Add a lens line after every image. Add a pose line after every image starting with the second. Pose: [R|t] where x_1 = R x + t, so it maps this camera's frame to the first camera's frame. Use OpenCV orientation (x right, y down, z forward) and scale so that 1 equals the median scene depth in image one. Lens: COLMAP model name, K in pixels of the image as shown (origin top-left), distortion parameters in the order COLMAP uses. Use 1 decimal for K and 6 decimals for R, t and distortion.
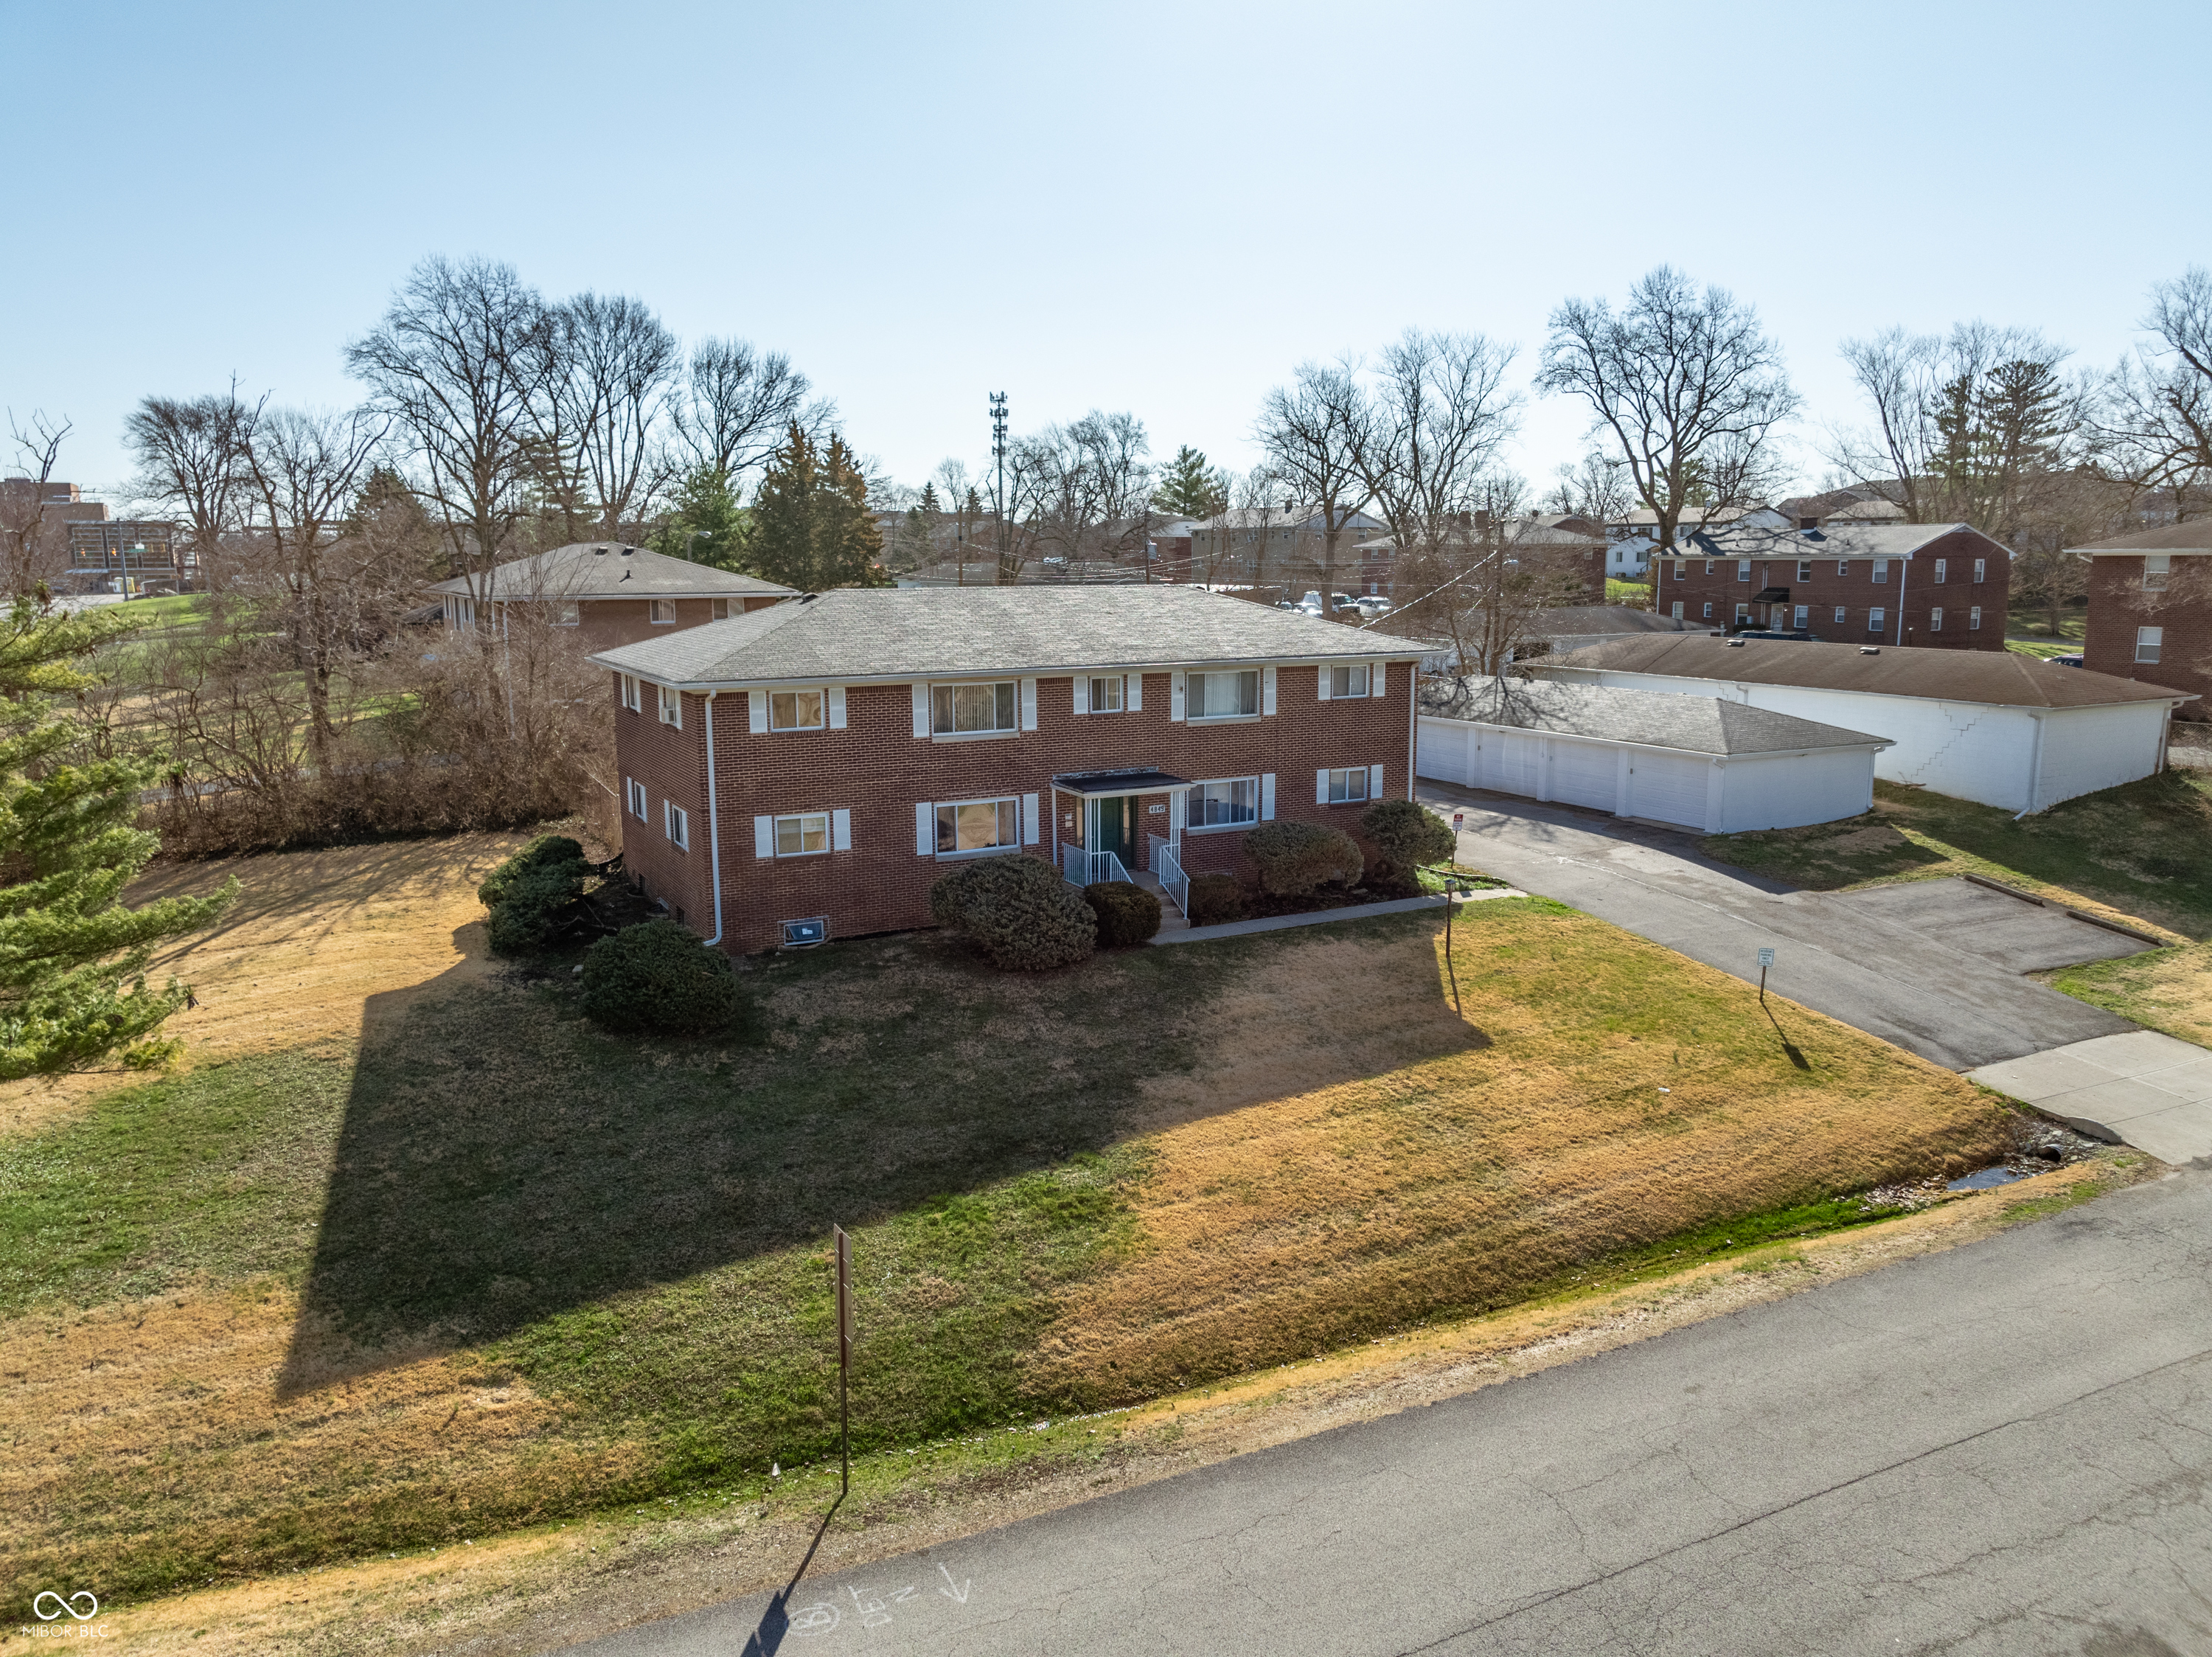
lens RADIAL K [[1555.0, 0, 1115.1], [0, 1555.0, 822.7], [0, 0, 1]] dist [-0.034268, 0.018241]
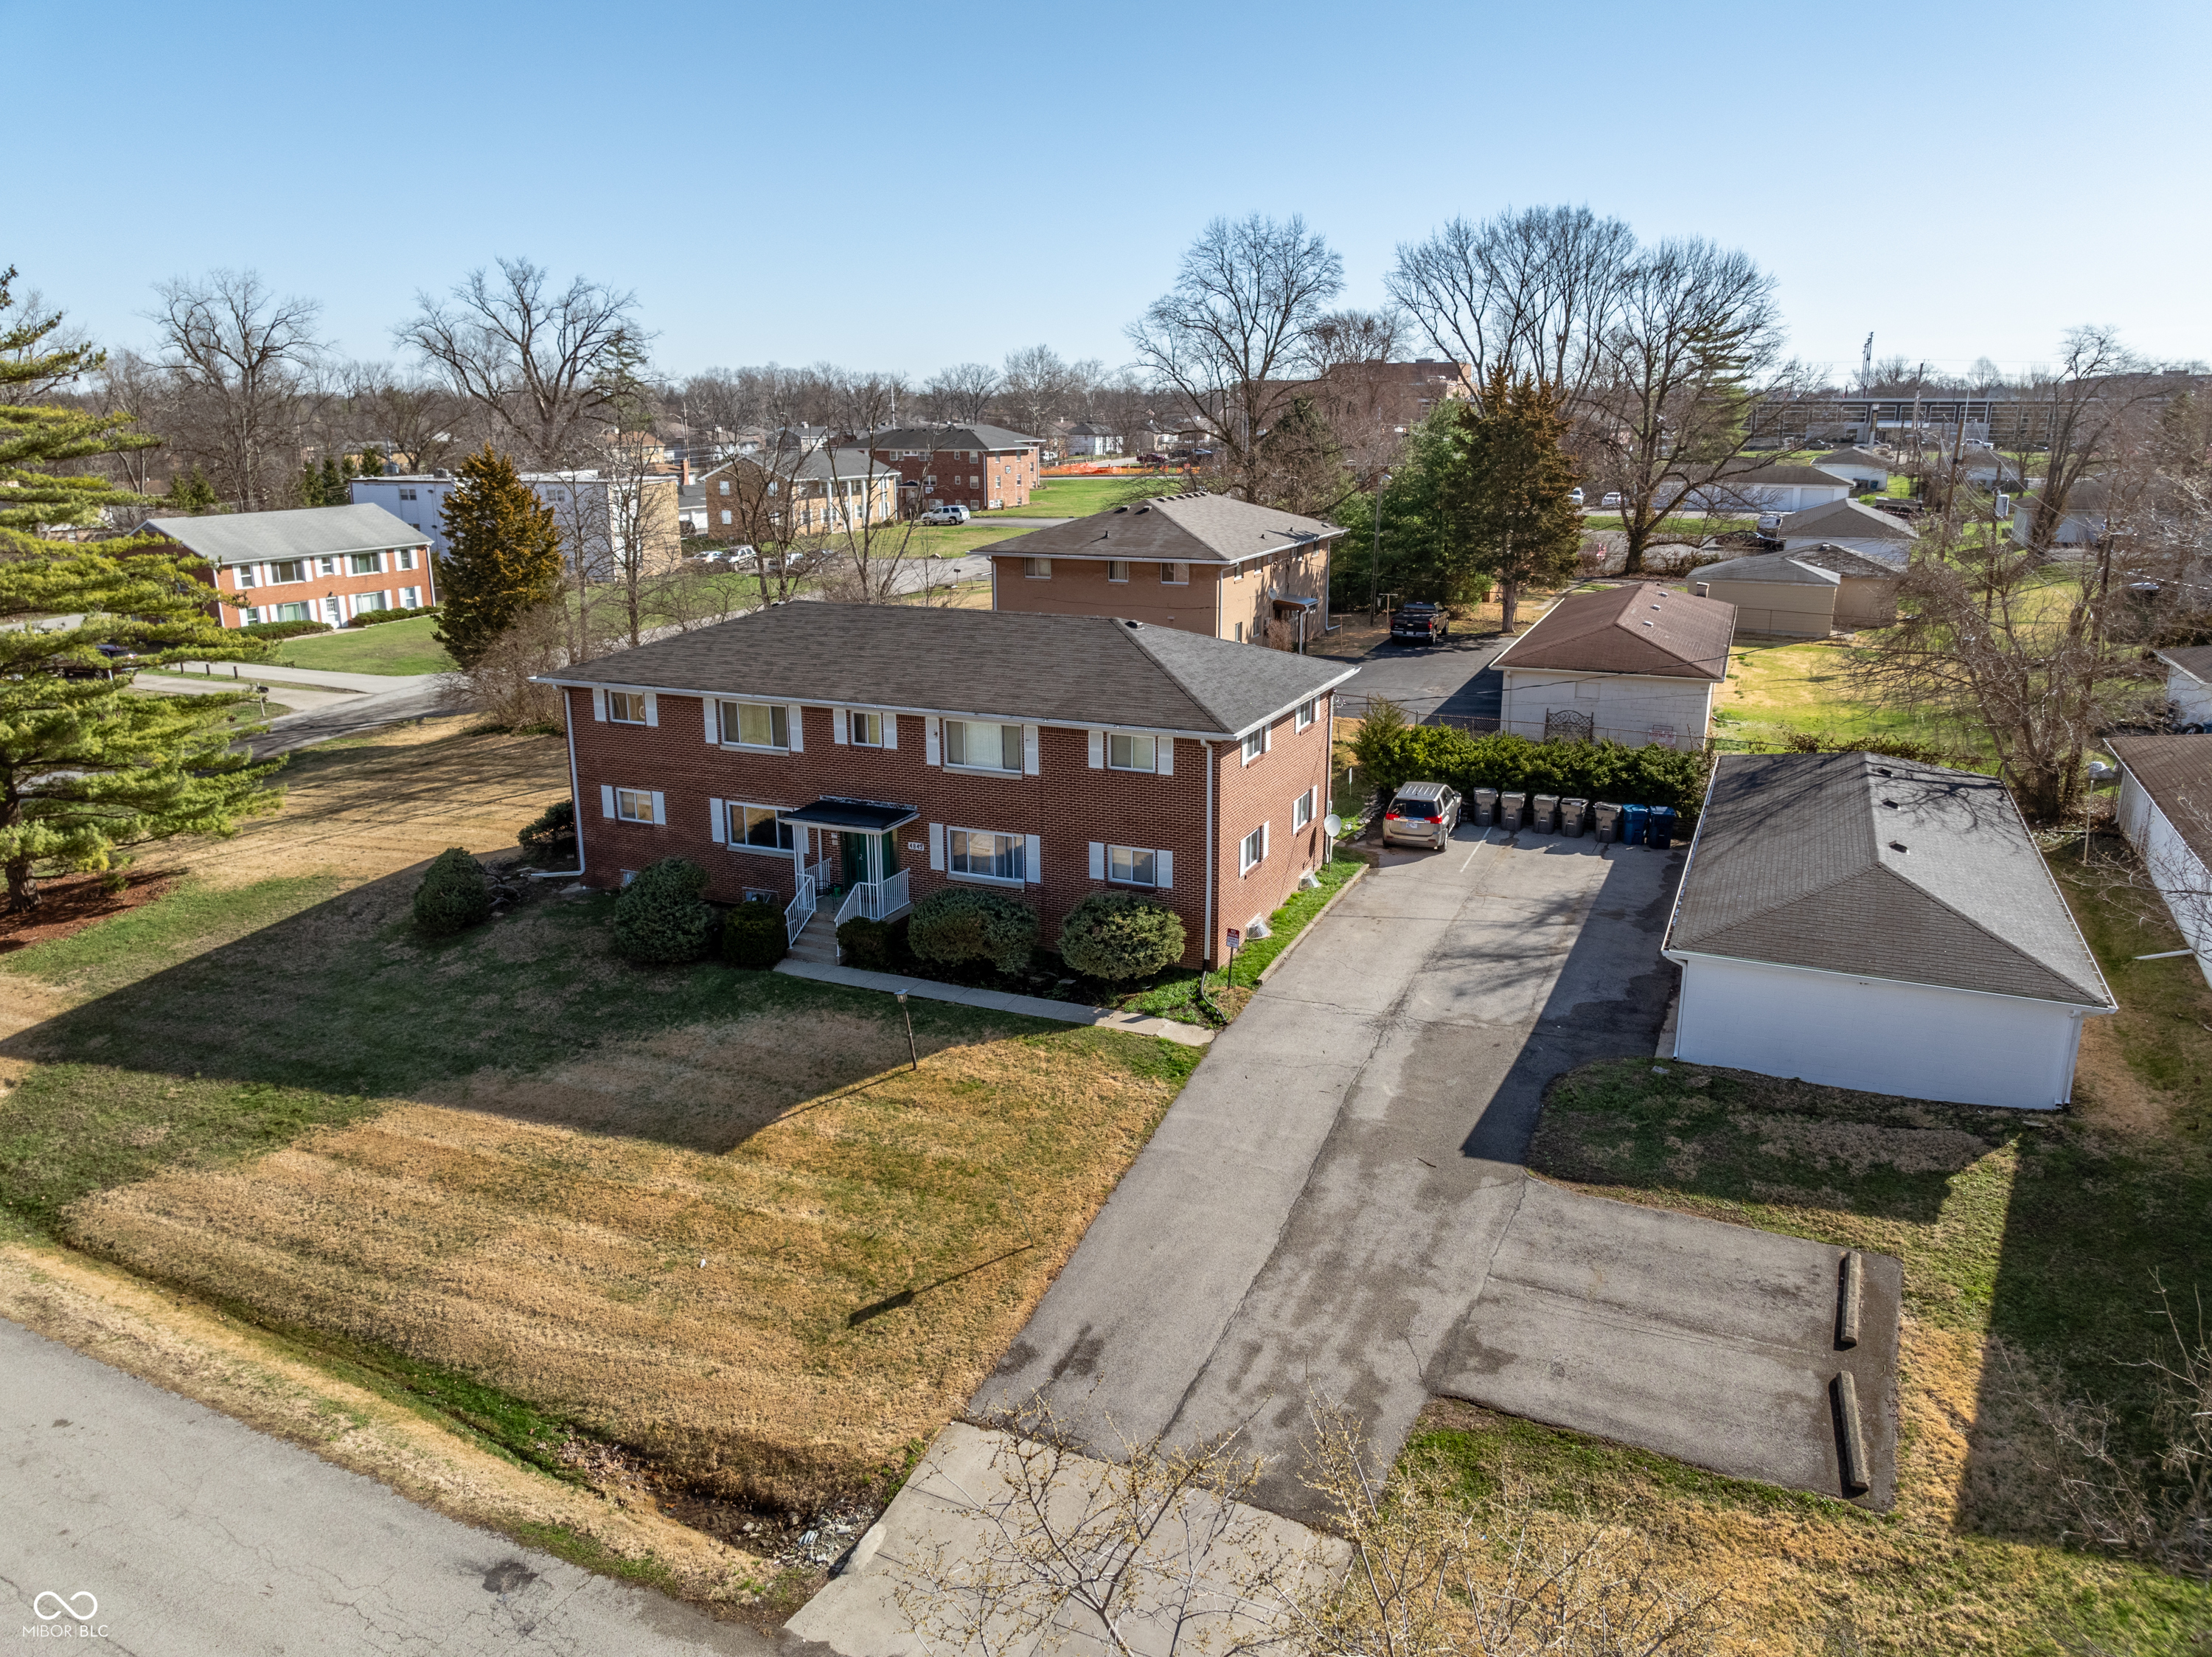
lens RADIAL K [[1555.0, 0, 1115.1], [0, 1555.0, 822.7], [0, 0, 1]] dist [-0.034268, 0.018241]
pose [[0.617250, 0.204850, -0.759631, 1.091935], [-0.133398, 0.978779, 0.155553, -0.248322], [0.775375, 0.005318, 0.631478, 0.568206]]
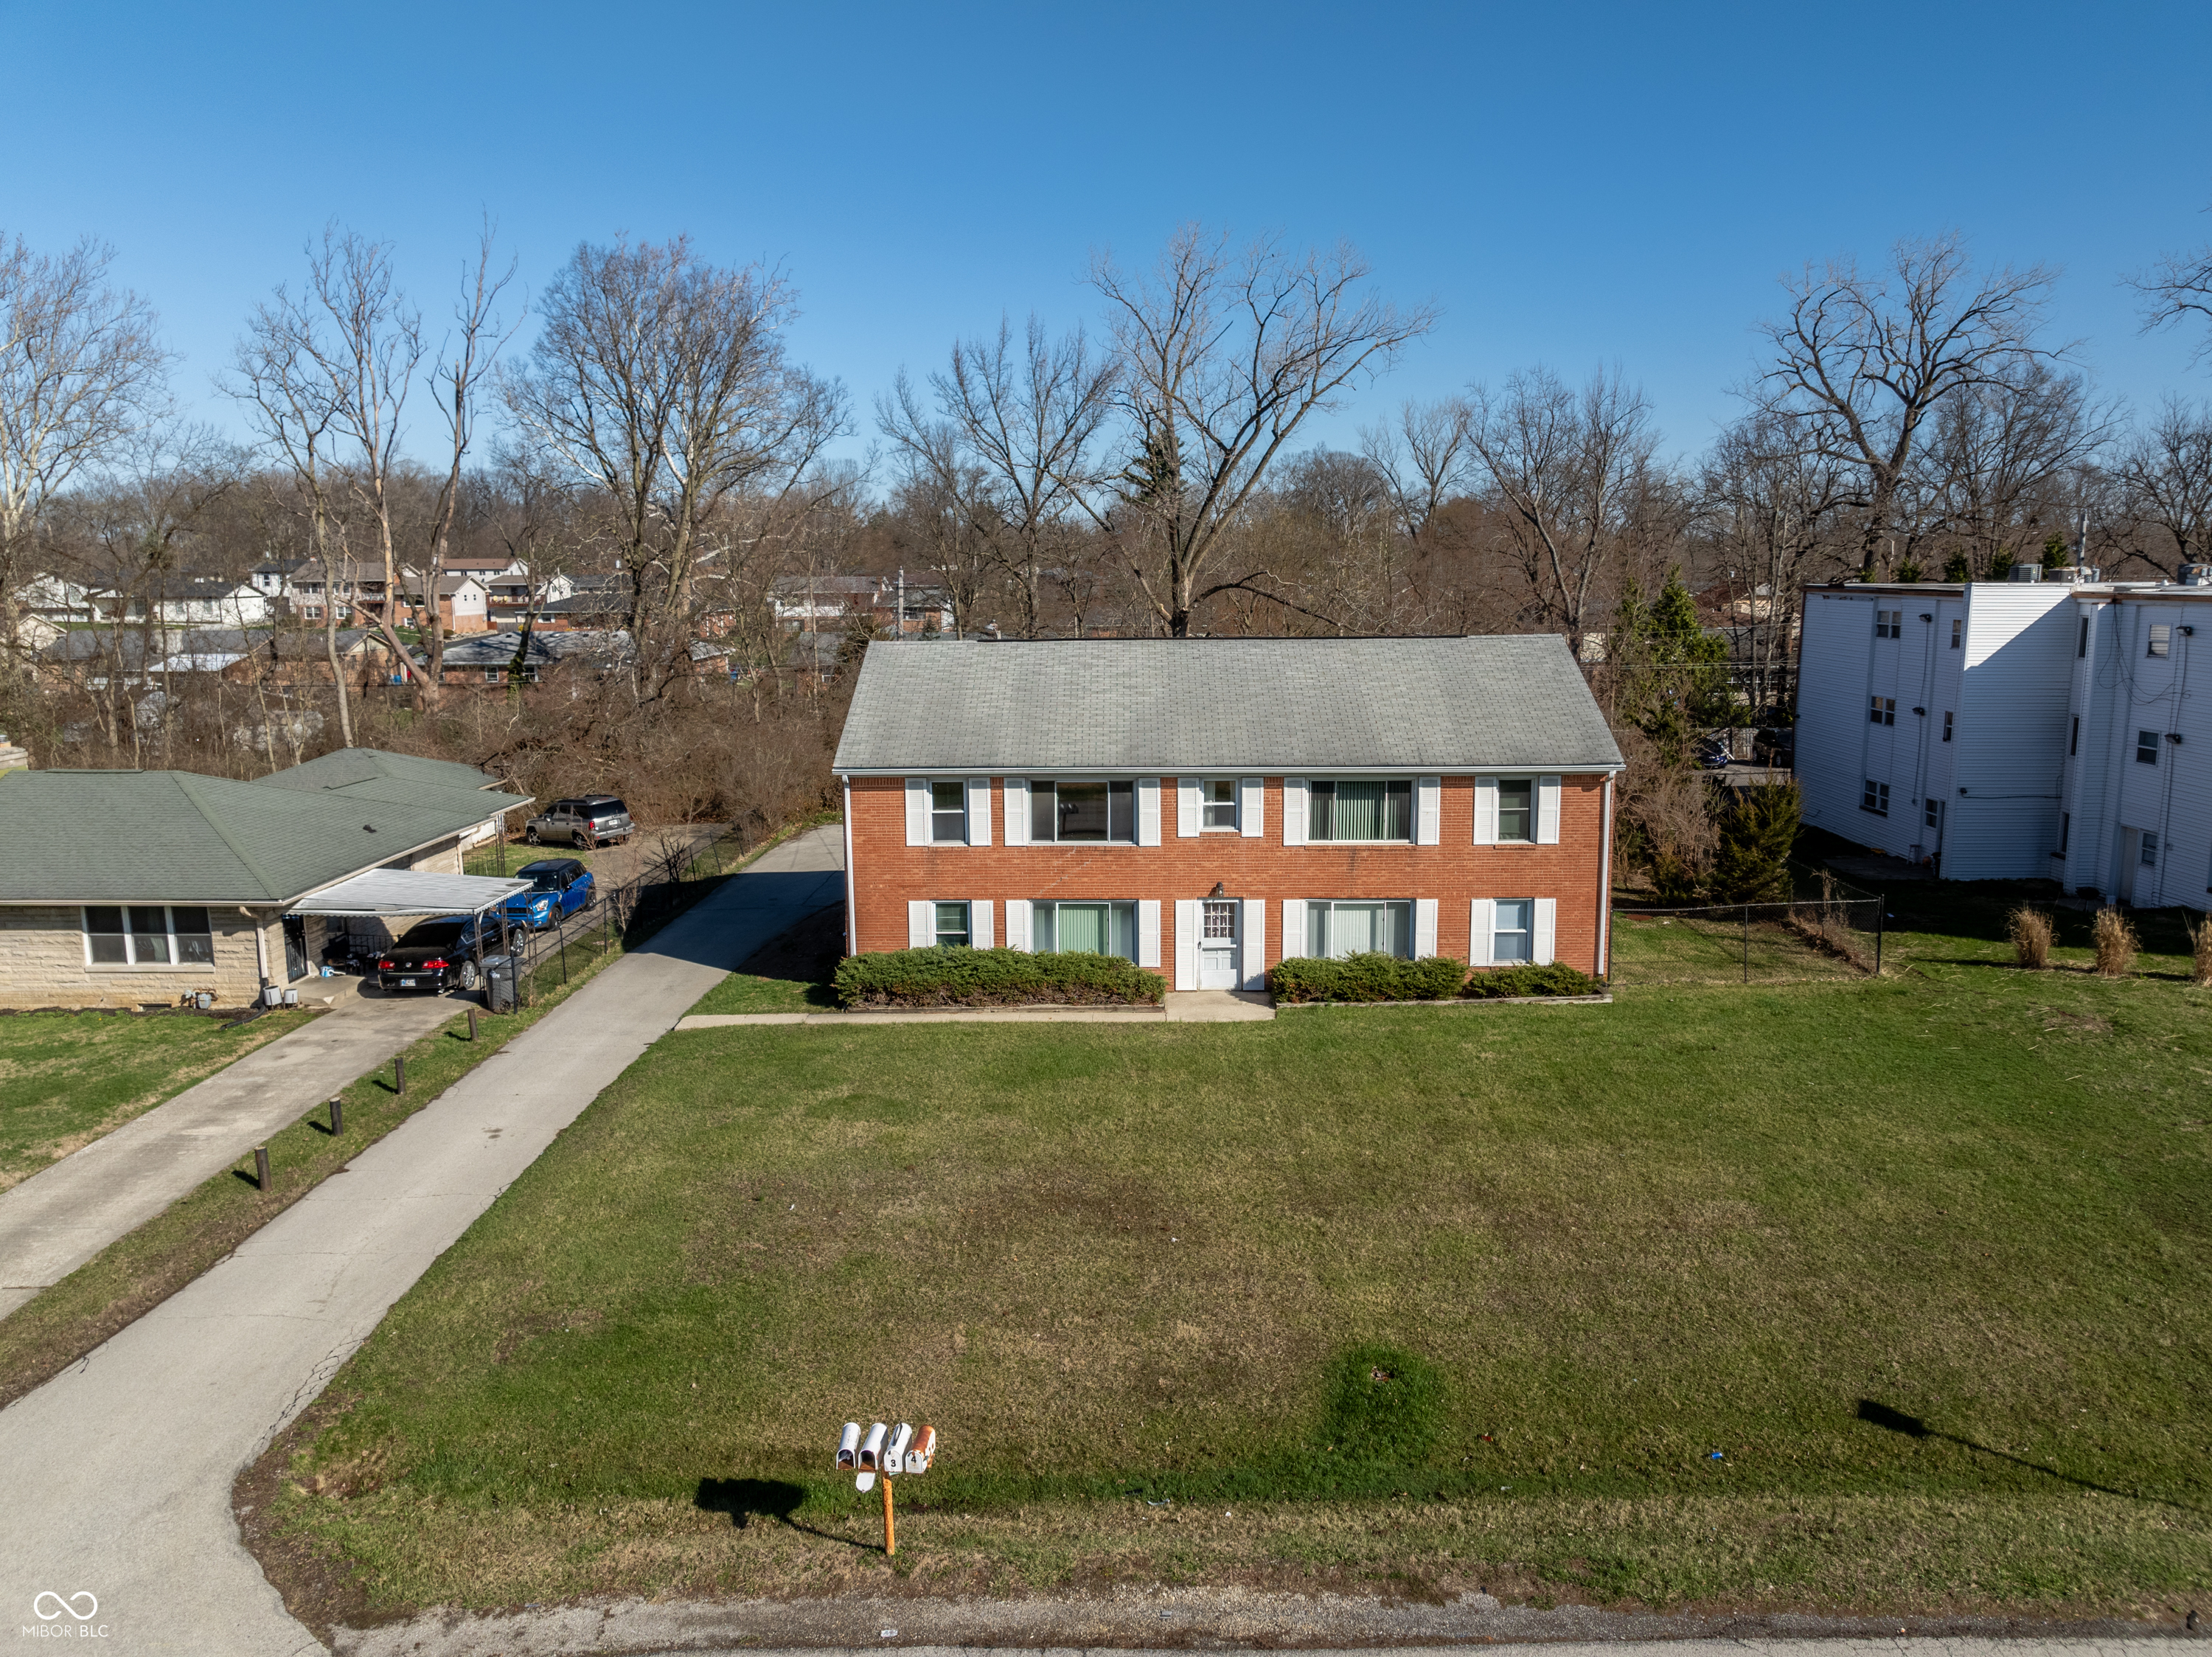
lens RADIAL K [[1555.0, 0, 1115.1], [0, 1555.0, 822.7], [0, 0, 1]] dist [-0.034268, 0.018241]
pose [[-0.488857, 0.150418, -0.859298, -1.590592], [-0.137660, 0.959380, 0.246252, -0.299661], [0.861434, 0.238673, -0.448293, 1.779516]]
